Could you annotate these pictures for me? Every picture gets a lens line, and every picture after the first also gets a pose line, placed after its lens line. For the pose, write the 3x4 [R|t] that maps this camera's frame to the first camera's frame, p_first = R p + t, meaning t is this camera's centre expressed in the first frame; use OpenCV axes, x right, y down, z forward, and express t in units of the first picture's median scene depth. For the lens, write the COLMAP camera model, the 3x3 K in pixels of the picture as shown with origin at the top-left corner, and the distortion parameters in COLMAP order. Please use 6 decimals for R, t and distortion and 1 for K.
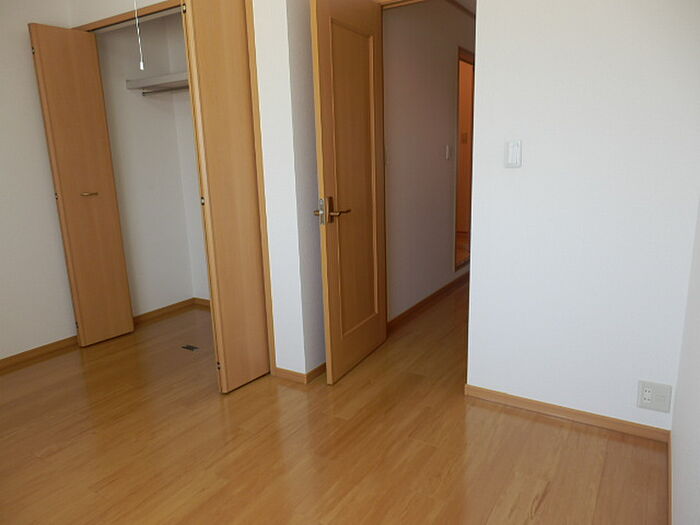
lens RADIAL K [[491.0, 0, 350.8], [0, 491.0, 264.7], [0, 0, 1]] dist [-0.006309, 0.000283]
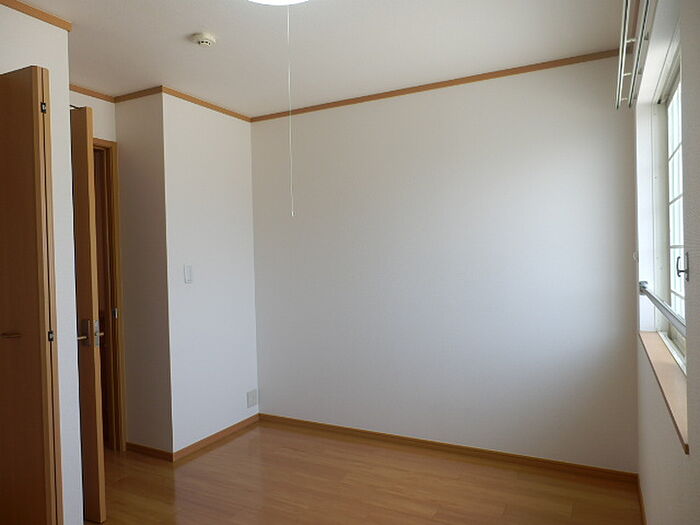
lens RADIAL K [[491.0, 0, 349.2], [0, 491.0, 262.6], [0, 0, 1]] dist [-0.006309, 0.000283]
pose [[-0.083413, 0.020373, 0.996307, -1.022915], [0.244411, 0.969671, 0.000635, -0.116152], [-0.966077, 0.243562, -0.085862, 0.528389]]
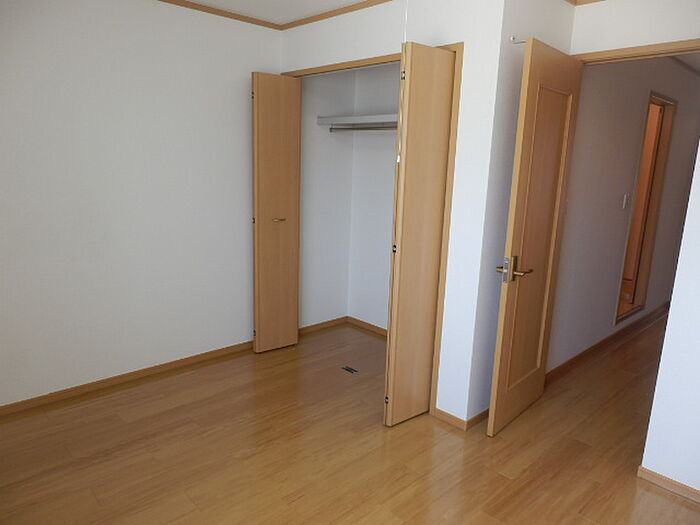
lens RADIAL K [[491.0, 0, 346.9], [0, 491.0, 264.9], [0, 0, 1]] dist [-0.006309, 0.000283]
pose [[0.965150, 0.113696, -0.235707, -0.131353], [-0.115064, 0.993326, 0.007987, -0.084108], [0.235042, 0.019413, 0.971791, -0.066755]]
